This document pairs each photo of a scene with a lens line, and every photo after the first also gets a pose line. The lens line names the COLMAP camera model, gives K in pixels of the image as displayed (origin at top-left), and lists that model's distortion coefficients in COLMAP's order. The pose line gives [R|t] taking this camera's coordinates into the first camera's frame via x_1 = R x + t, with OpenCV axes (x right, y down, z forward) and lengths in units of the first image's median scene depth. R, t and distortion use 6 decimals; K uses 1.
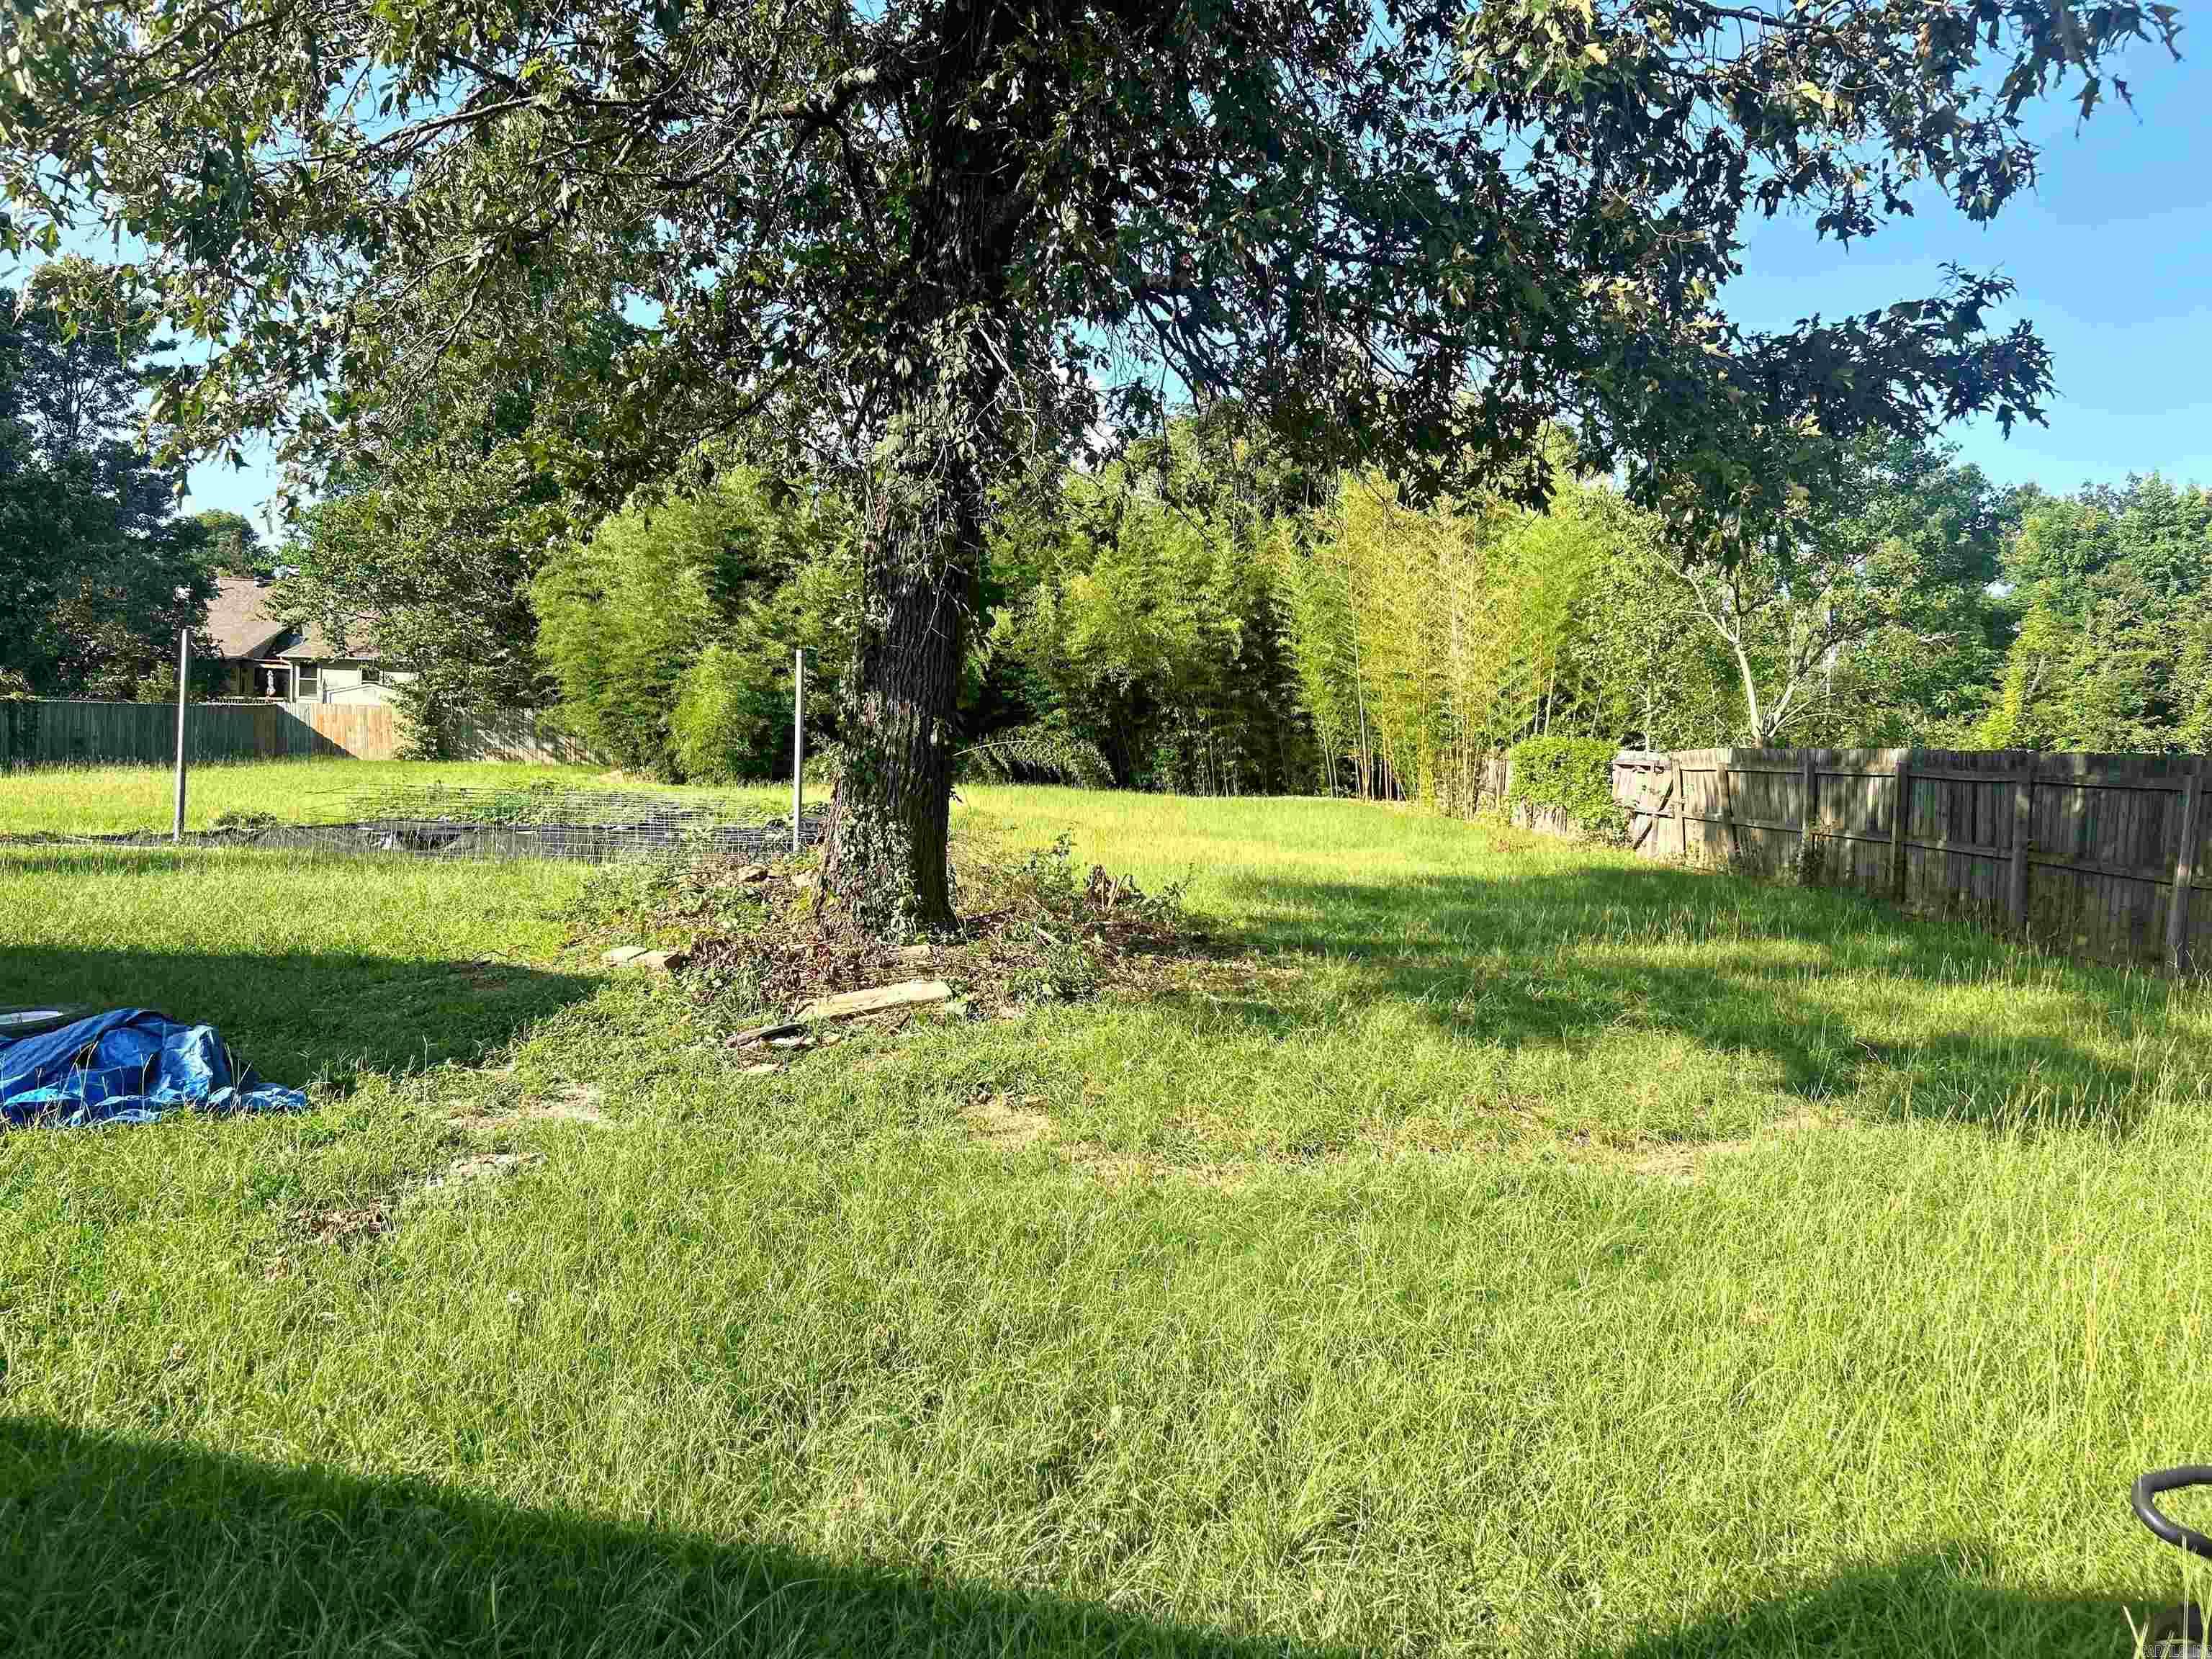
lens RADIAL K [[1683.9, 0, 1111.9], [0, 1683.9, 828.6], [0, 0, 1]] dist [0.023123, -0.039249]
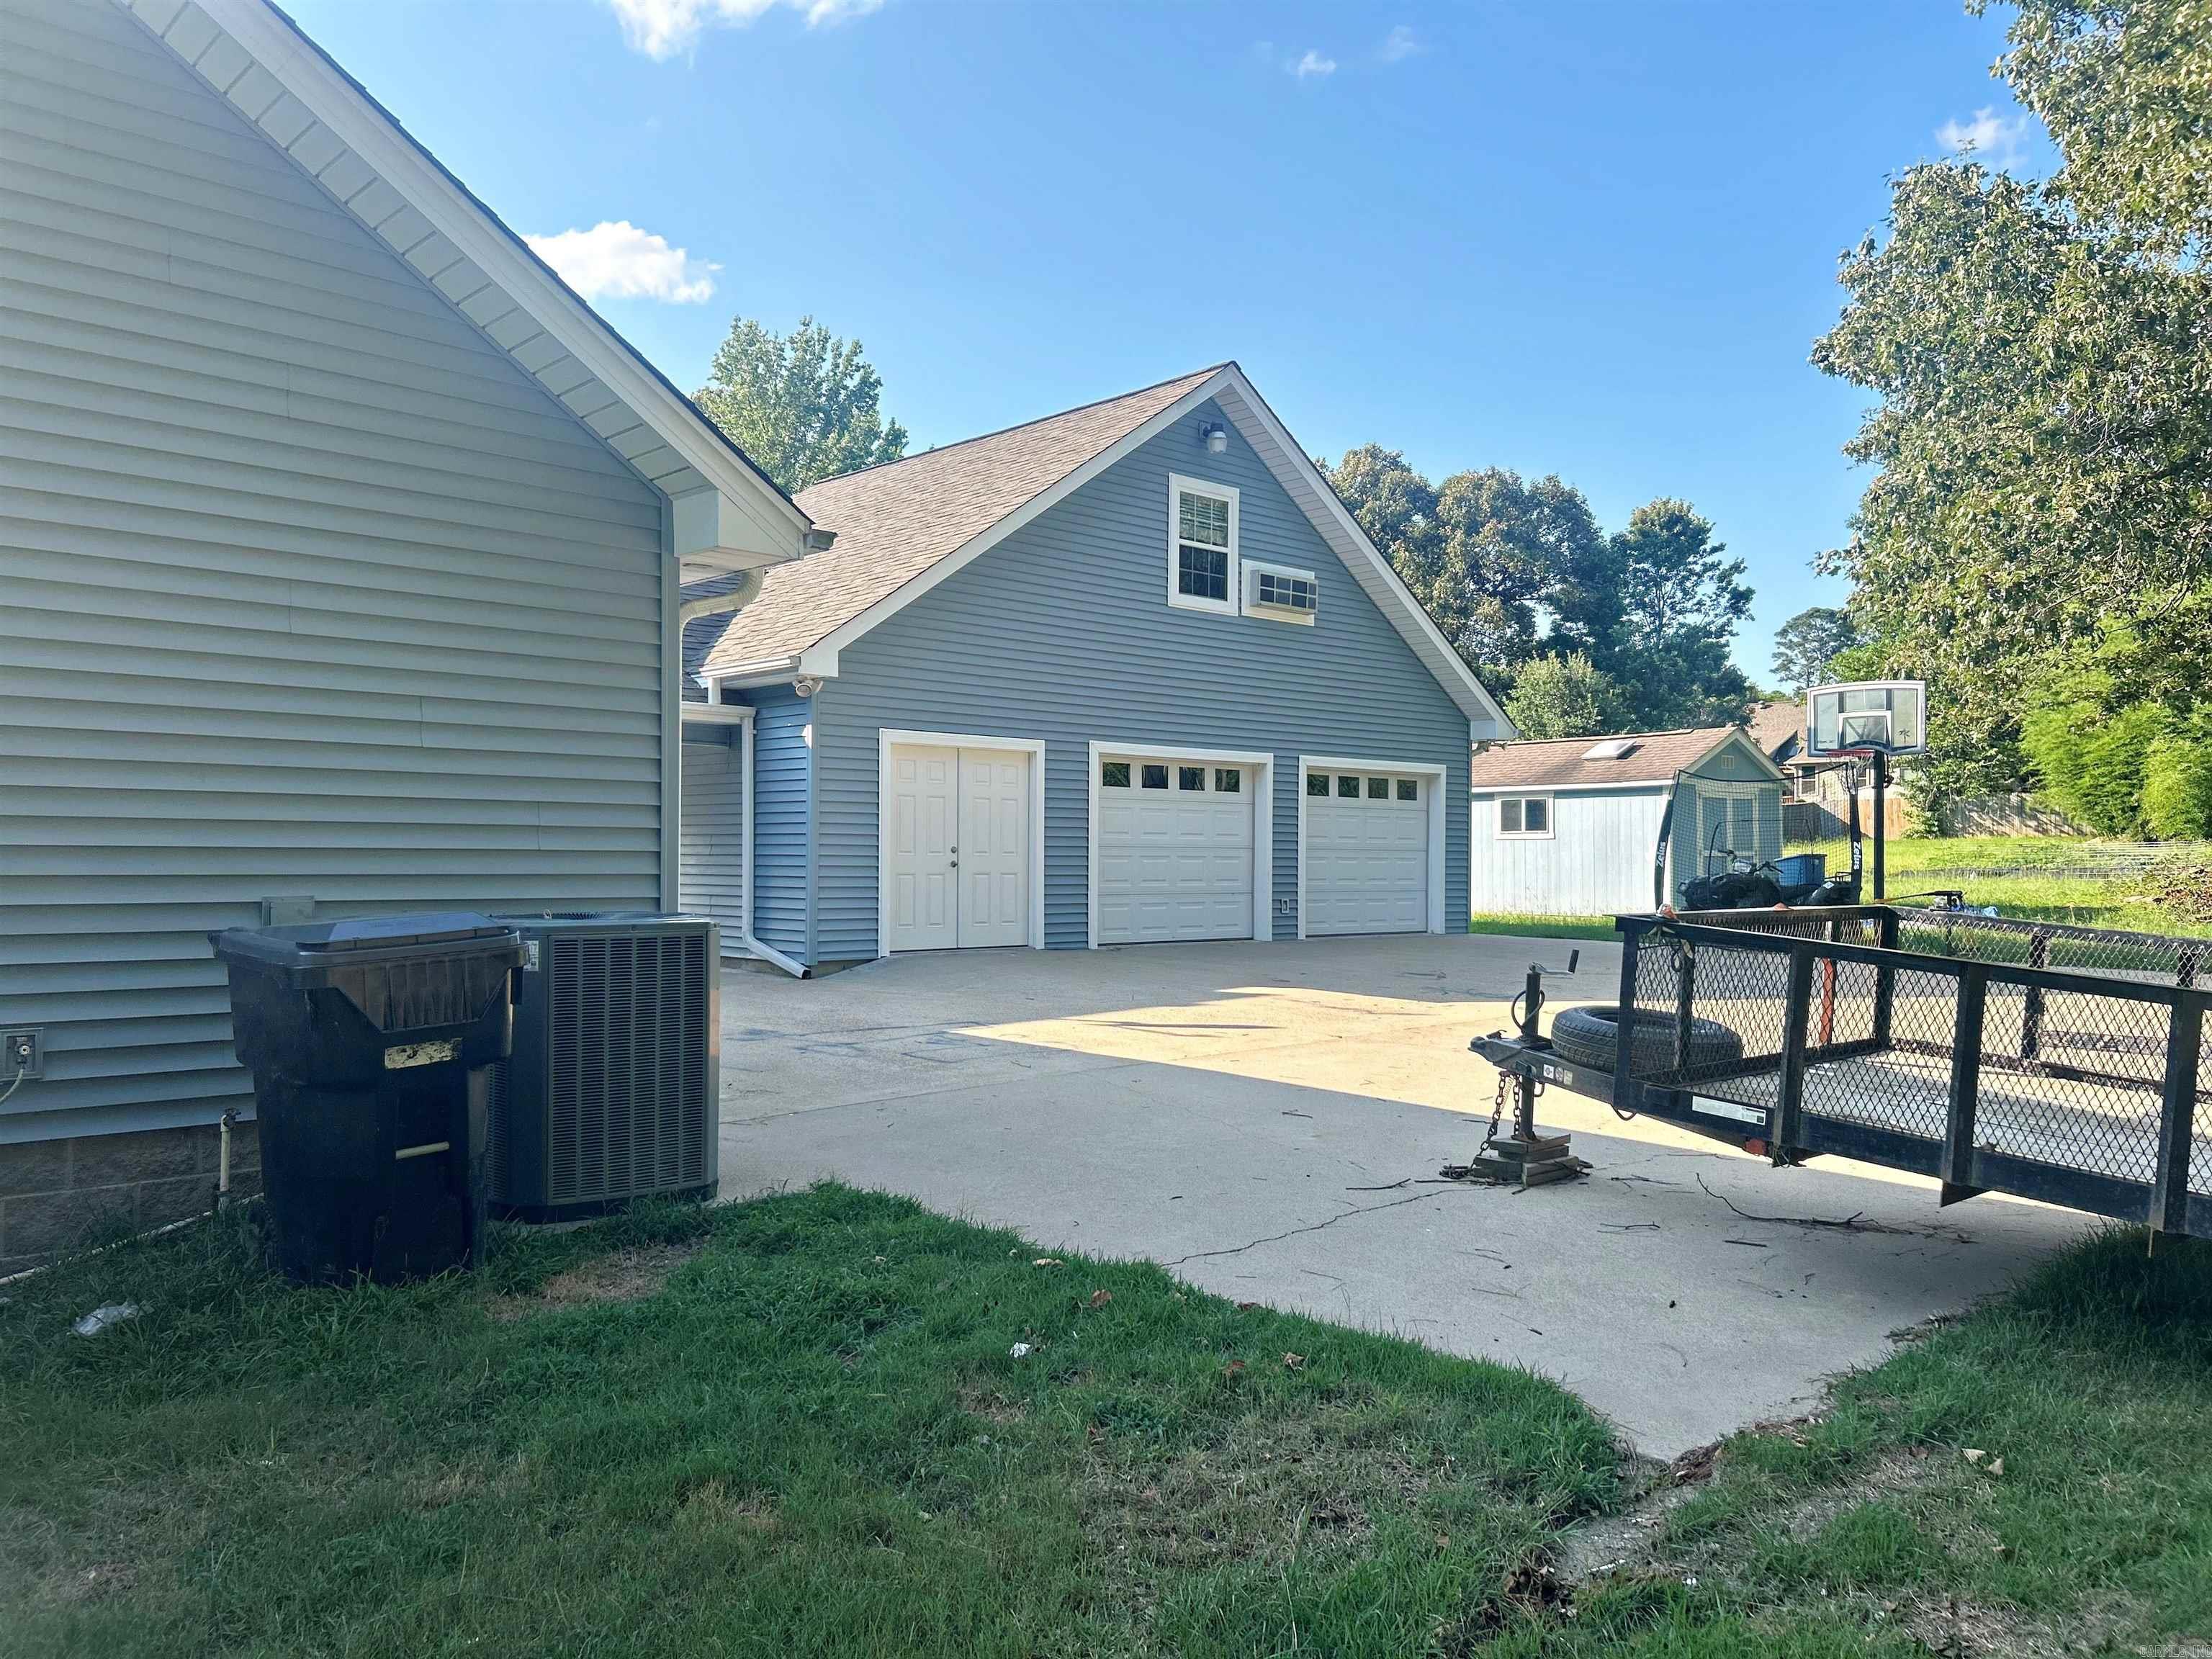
lens RADIAL K [[1683.9, 0, 1115.5], [0, 1683.9, 833.5], [0, 0, 1]] dist [0.023123, -0.039249]
pose [[0.696692, -0.045578, -0.715921, 0.092398], [0.010494, 0.998520, -0.053358, 0.019385], [0.717293, 0.029662, 0.696140, -0.370387]]
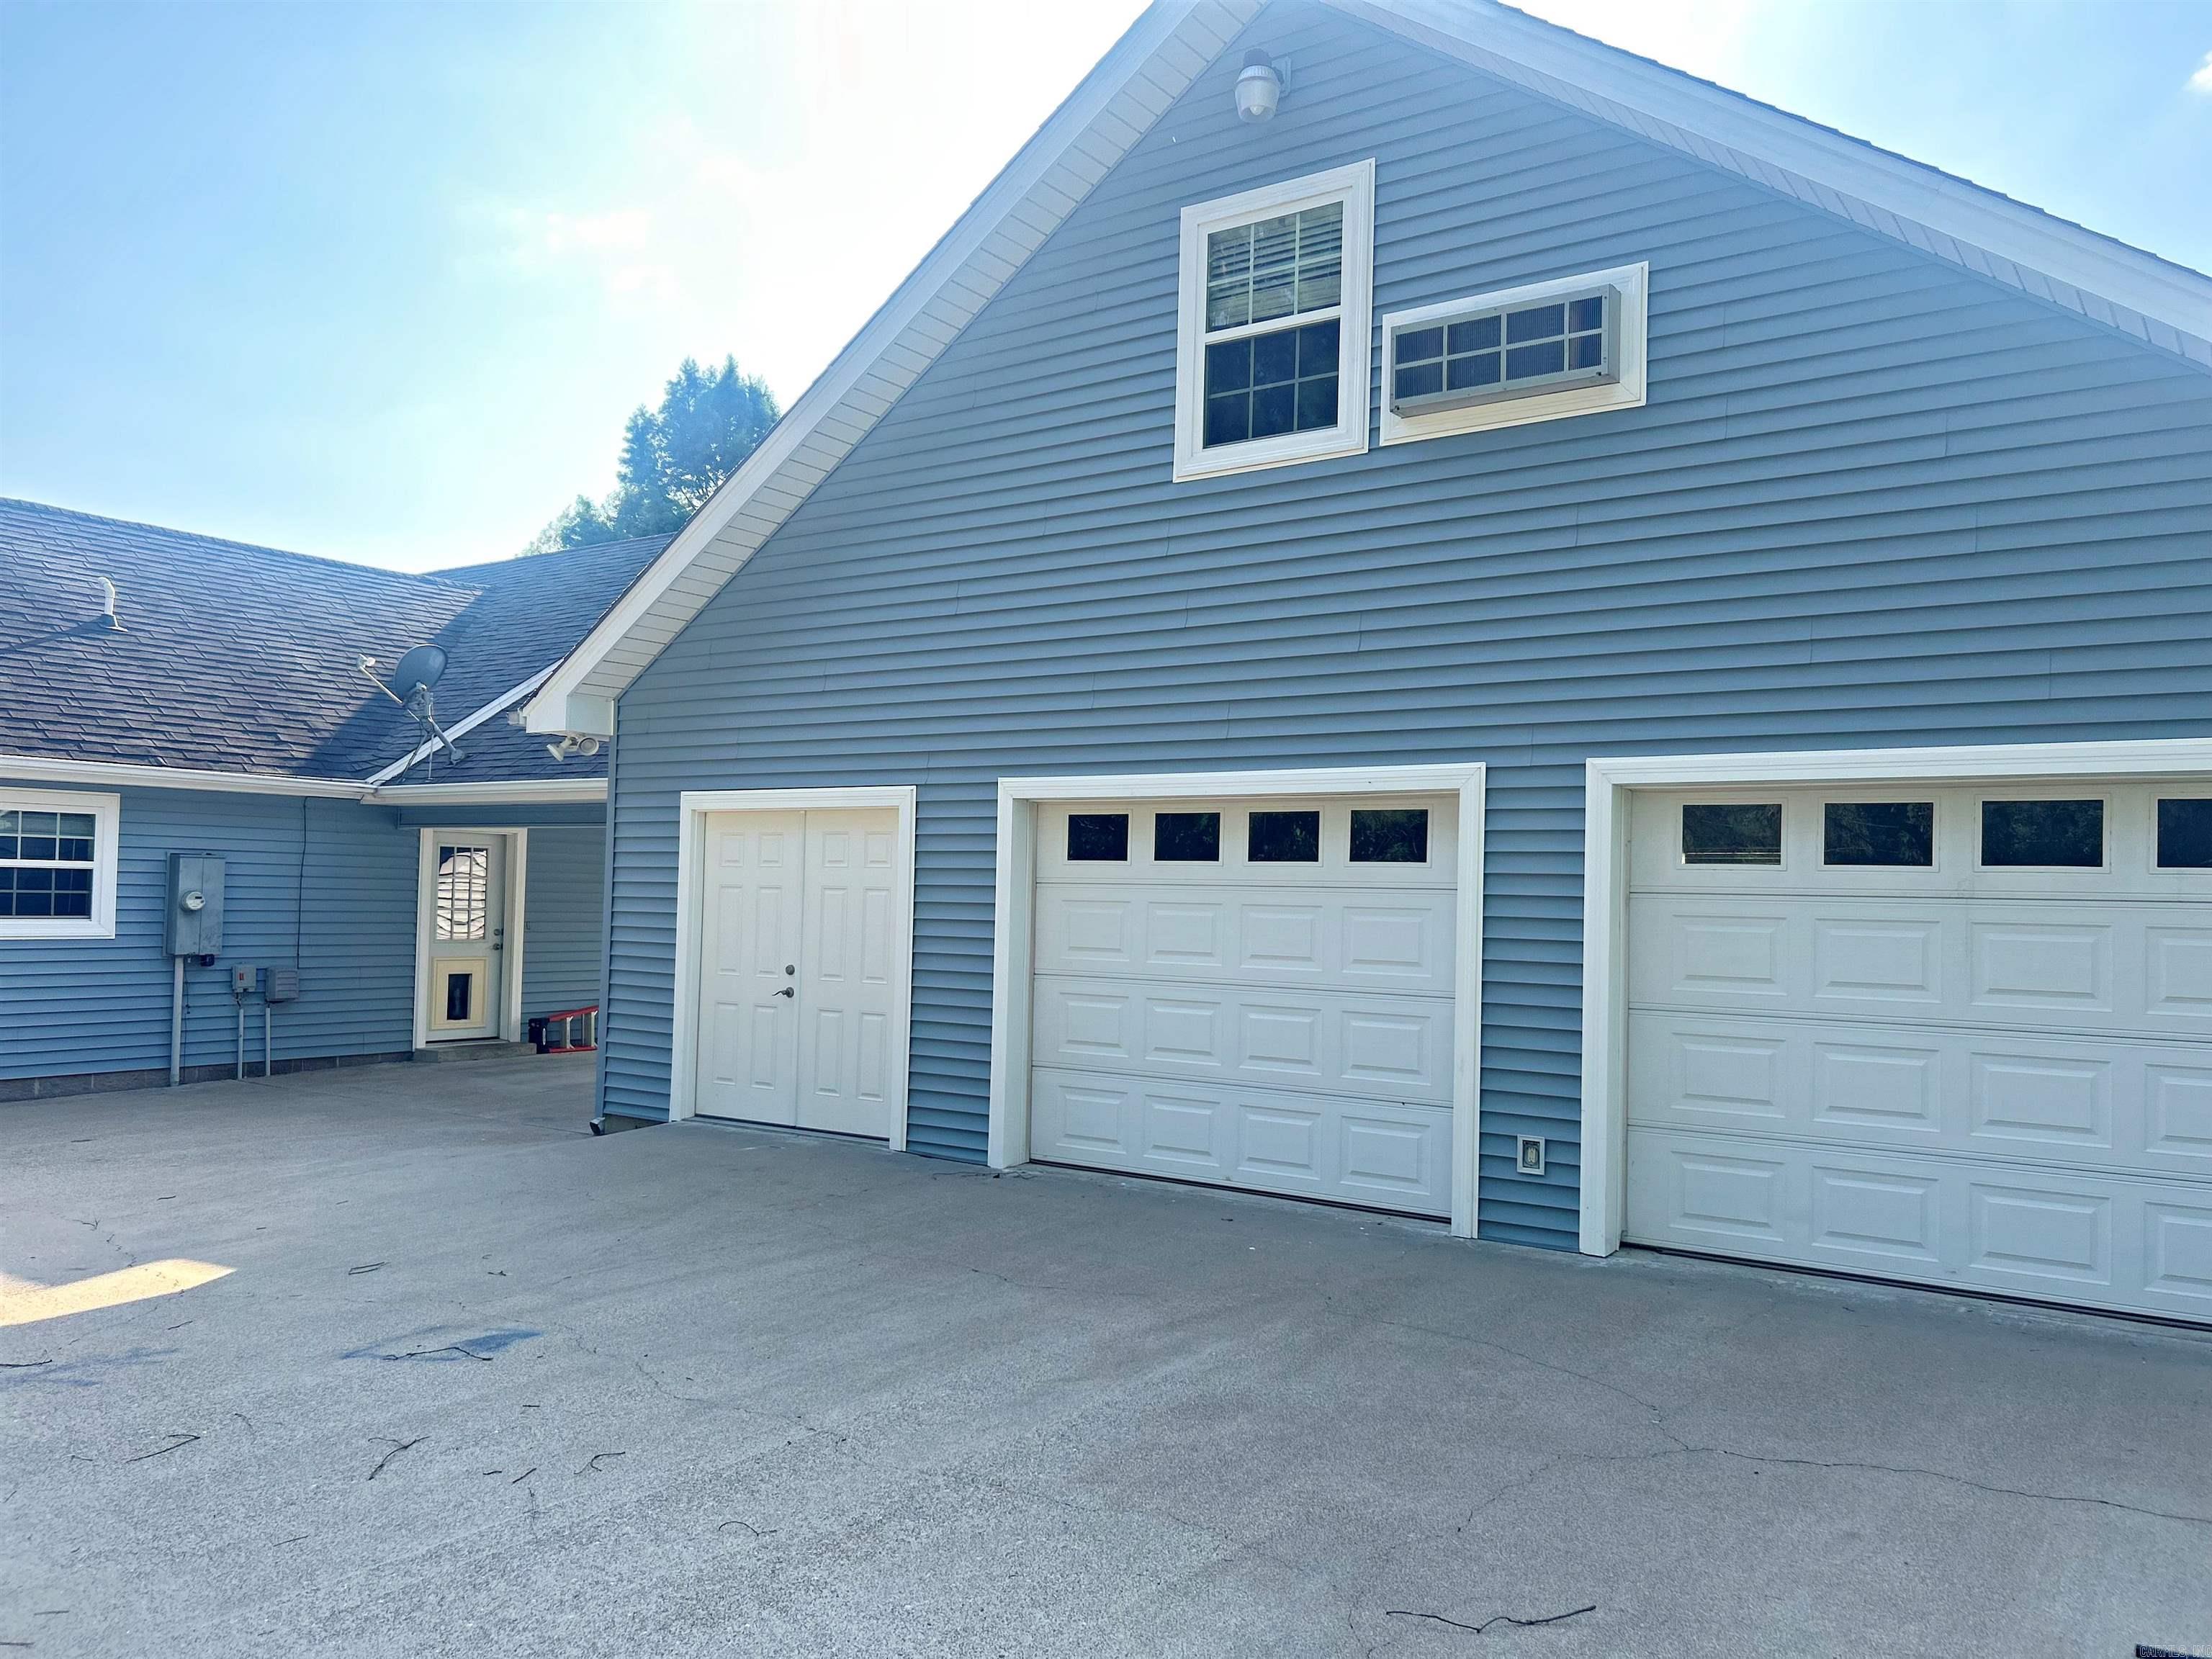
lens RADIAL K [[1683.9, 0, 1105.6], [0, 1683.9, 836.6], [0, 0, 1]] dist [0.023123, -0.039249]
pose [[-0.576778, -0.094169, -0.811455, -0.293577], [-0.064335, 0.995485, -0.069796, -0.048683], [0.814363, 0.011948, -0.580232, 0.913770]]
